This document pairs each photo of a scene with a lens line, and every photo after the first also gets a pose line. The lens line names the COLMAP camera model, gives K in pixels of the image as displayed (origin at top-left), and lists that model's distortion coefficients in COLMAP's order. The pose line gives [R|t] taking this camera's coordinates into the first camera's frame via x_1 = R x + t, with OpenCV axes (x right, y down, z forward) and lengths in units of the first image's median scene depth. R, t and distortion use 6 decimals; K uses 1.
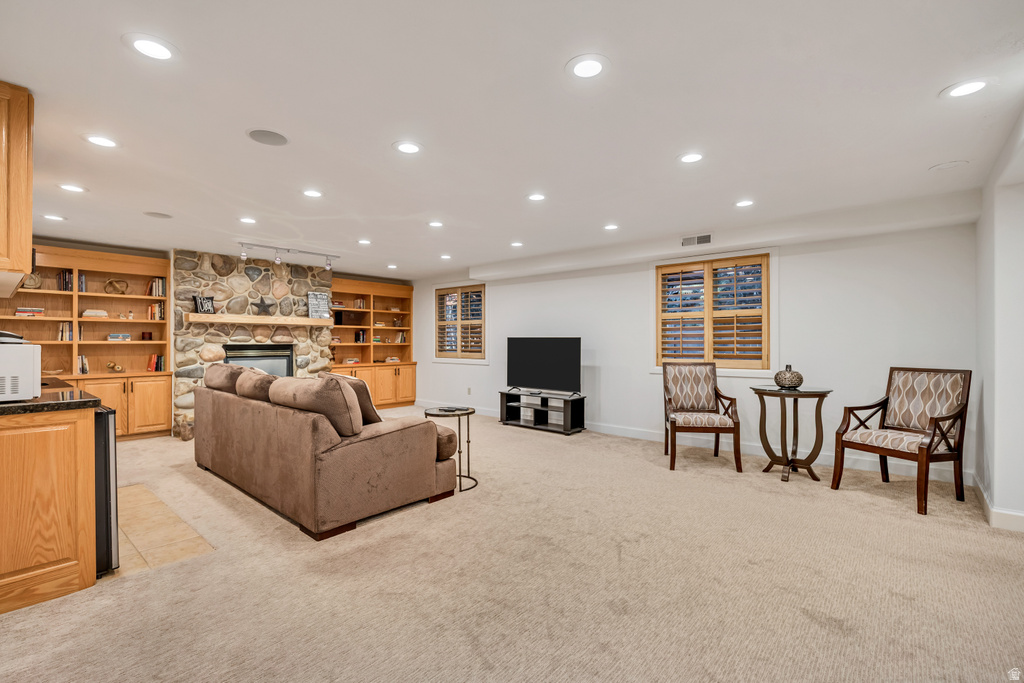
lens RADIAL K [[457.2, 0, 515.5], [0, 457.2, 342.9], [0, 0, 1]] dist [-0.013086, -0.000152]
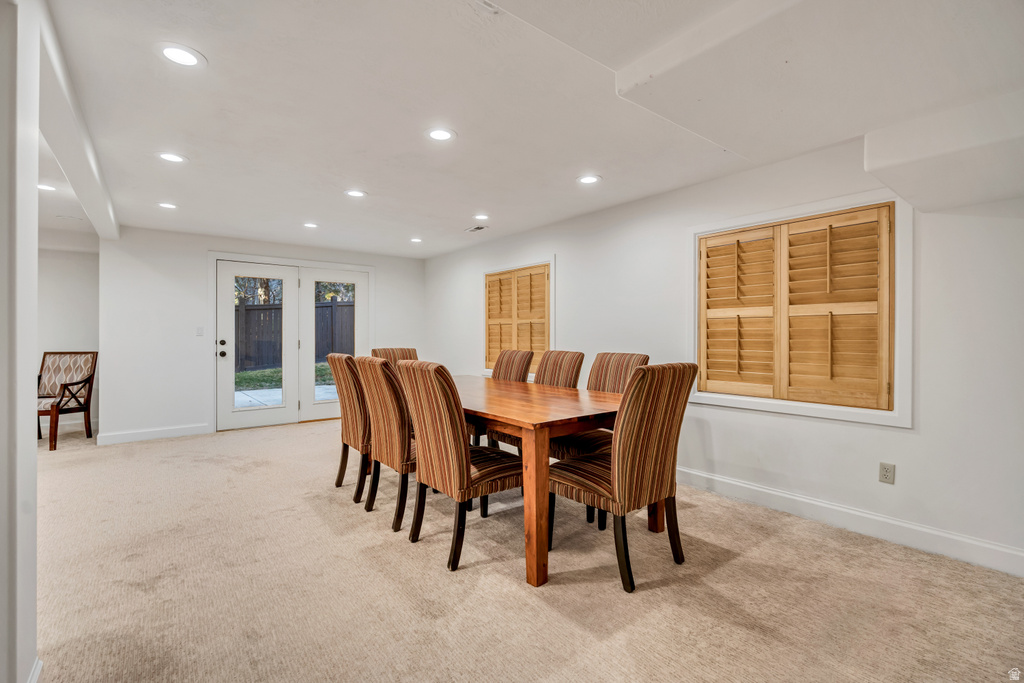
lens RADIAL K [[457.2, 0, 501.3], [0, 457.2, 338.2], [0, 0, 1]] dist [-0.013086, -0.000152]
pose [[0.216354, -0.004865, 0.976303, -0.172137], [0.000814, 0.999988, 0.004802, 0.008498], [-0.976315, -0.000244, 0.216355, -0.604341]]
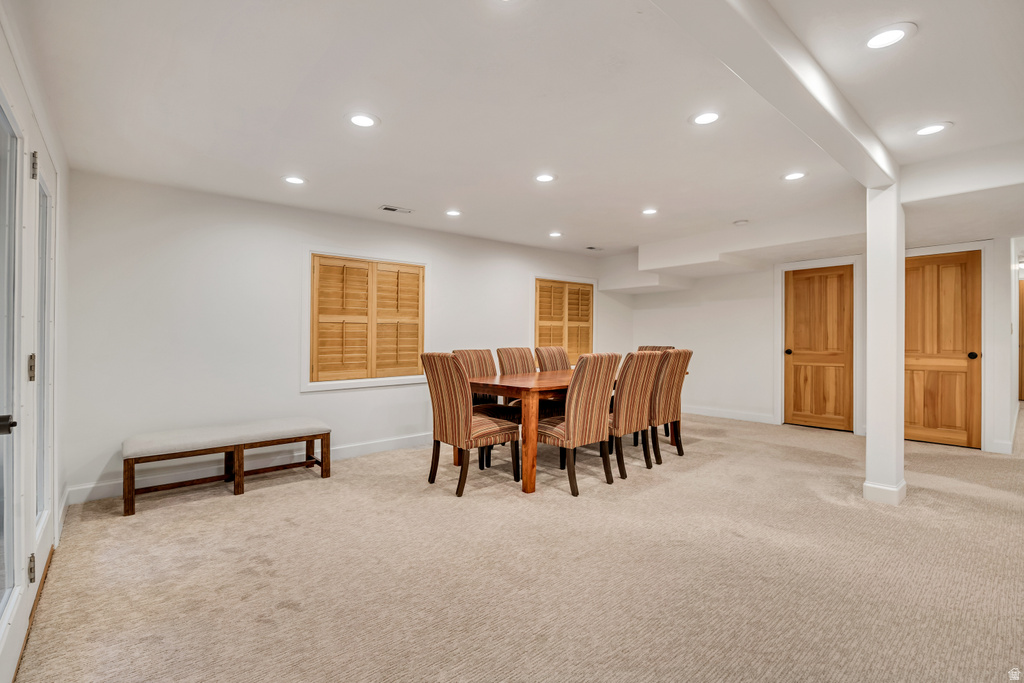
lens RADIAL K [[457.2, 0, 516.0], [0, 457.2, 332.8], [0, 0, 1]] dist [-0.013086, -0.000152]
pose [[-0.989331, 0.006495, 0.145537, 0.672363], [0.005964, 0.999974, -0.004090, 0.004802], [-0.145560, -0.003179, -0.989344, 0.833326]]
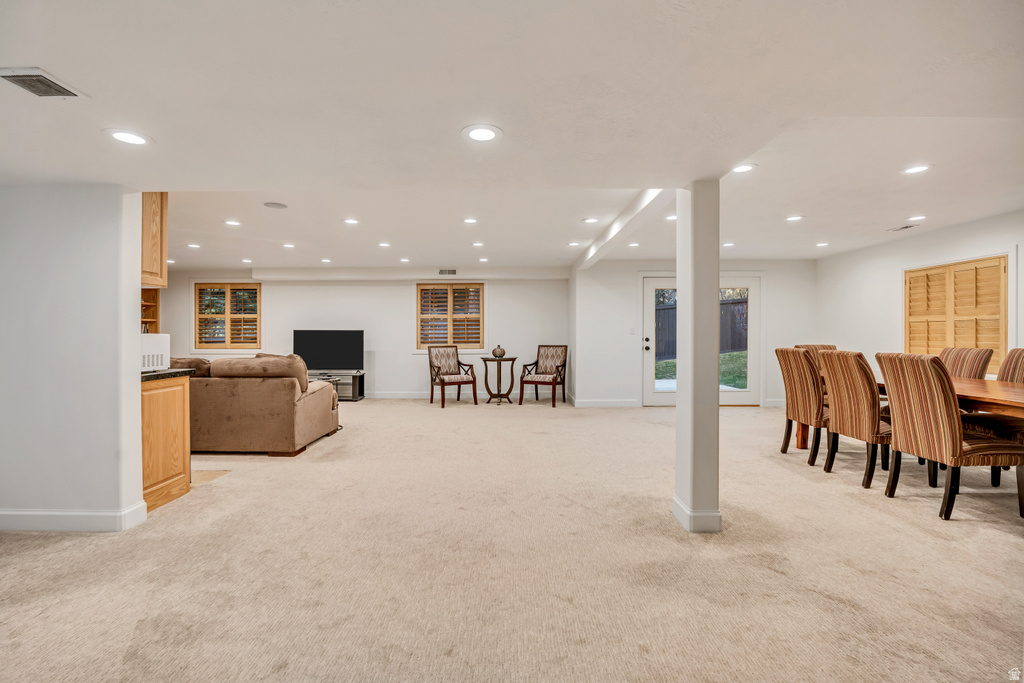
lens RADIAL K [[457.2, 0, 502.3], [0, 457.2, 336.4], [0, 0, 1]] dist [-0.013086, -0.000152]
pose [[0.768538, -0.005274, 0.639782, -0.654501], [0.004511, 0.999986, 0.002825, 0.007228], [-0.639788, 0.000715, 0.768551, -0.514779]]
